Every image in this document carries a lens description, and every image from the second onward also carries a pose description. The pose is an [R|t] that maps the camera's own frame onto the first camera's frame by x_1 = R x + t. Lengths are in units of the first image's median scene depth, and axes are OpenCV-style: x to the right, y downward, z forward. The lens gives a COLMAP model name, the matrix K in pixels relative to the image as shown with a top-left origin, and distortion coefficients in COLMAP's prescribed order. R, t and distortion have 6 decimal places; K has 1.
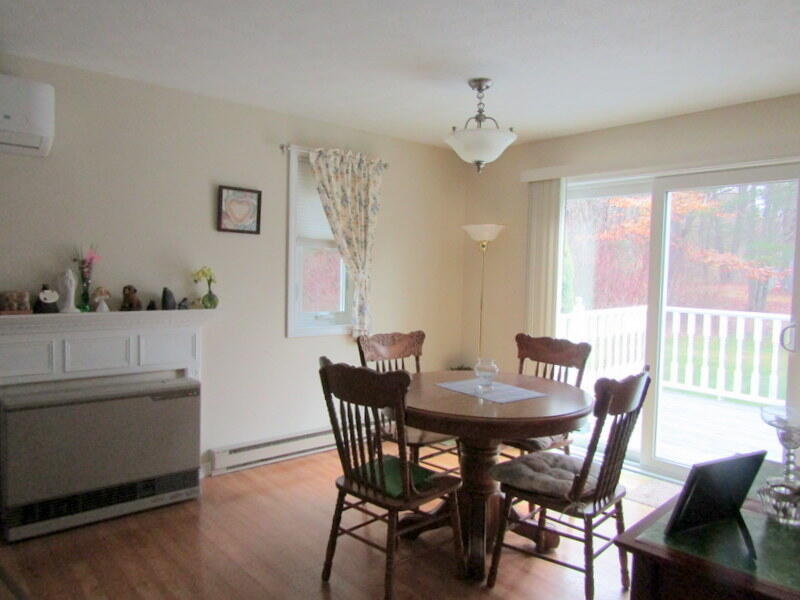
lens RADIAL K [[577.8, 0, 400.0], [0, 577.8, 300.0], [0, 0, 1]] dist [-0.001987, -0.001185]
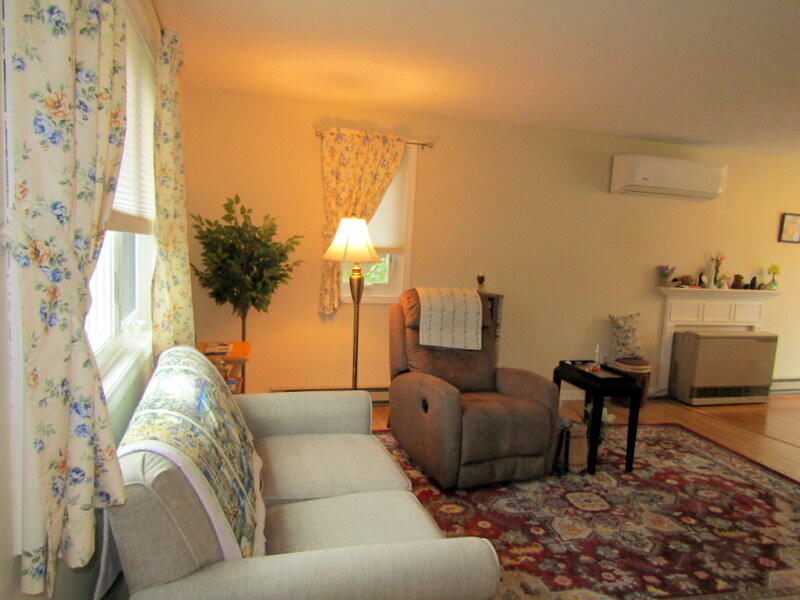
lens RADIAL K [[593.0, 0, 408.0], [0, 593.0, 300.1], [0, 0, 1]] dist [-0.011171, -0.007782]
pose [[0.907498, 0.075573, -0.413201, -0.620983], [-0.056036, 0.996671, 0.059219, 0.001873], [0.416301, -0.030587, 0.908712, -0.997222]]
